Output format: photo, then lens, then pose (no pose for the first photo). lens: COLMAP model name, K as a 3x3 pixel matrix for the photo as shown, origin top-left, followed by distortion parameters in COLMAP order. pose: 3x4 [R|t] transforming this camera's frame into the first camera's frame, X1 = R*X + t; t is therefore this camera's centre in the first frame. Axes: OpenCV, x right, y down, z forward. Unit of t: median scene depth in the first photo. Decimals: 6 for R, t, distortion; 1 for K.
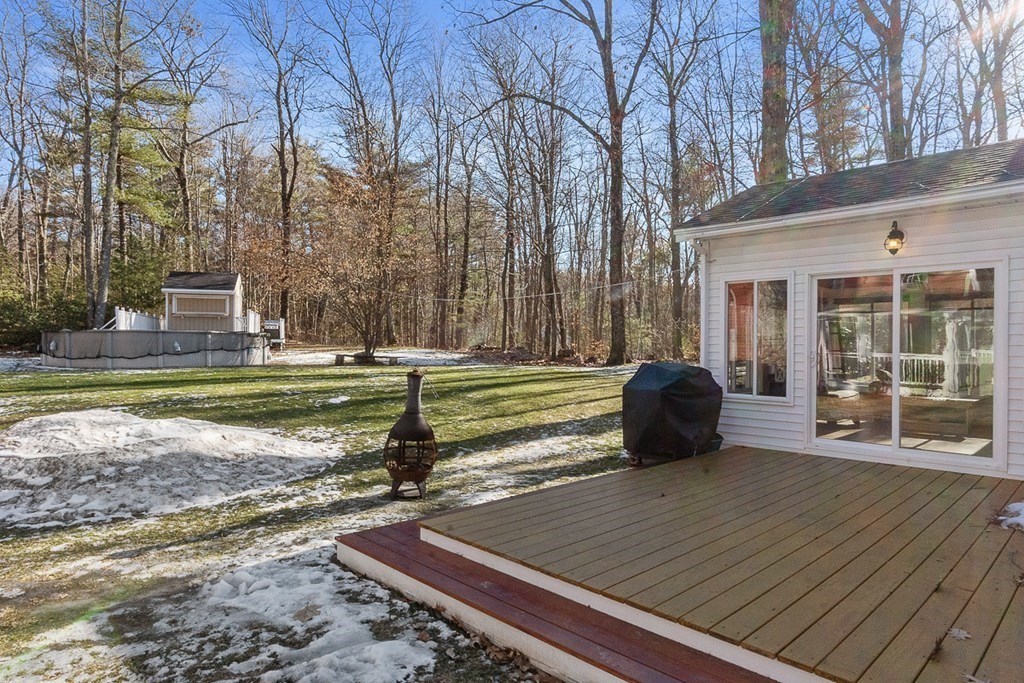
lens RADIAL K [[608.8, 0, 514.0], [0, 608.8, 345.8], [0, 0, 1]] dist [0.002703, 0.000179]
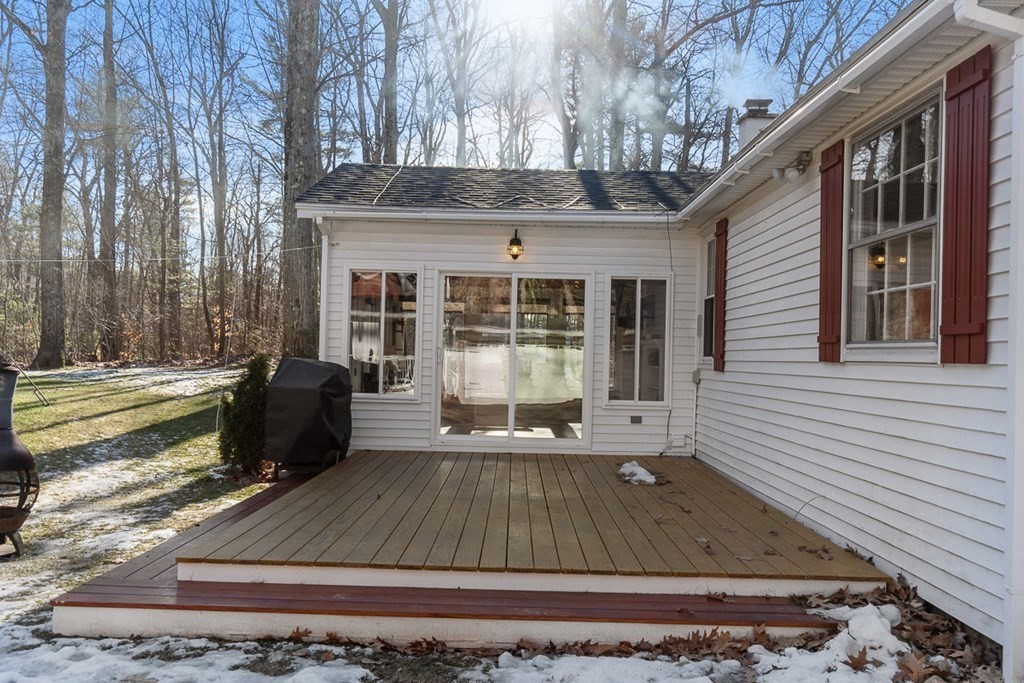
lens RADIAL K [[796.0, 0, 512.1], [0, 796.0, 343.1], [0, 0, 1]] dist [0.004811, 0.005378]
pose [[0.699175, 0.023350, 0.714570, -0.626383], [-0.019516, 0.999717, -0.013572, 0.029955], [-0.714685, -0.004457, 0.699433, 0.010534]]
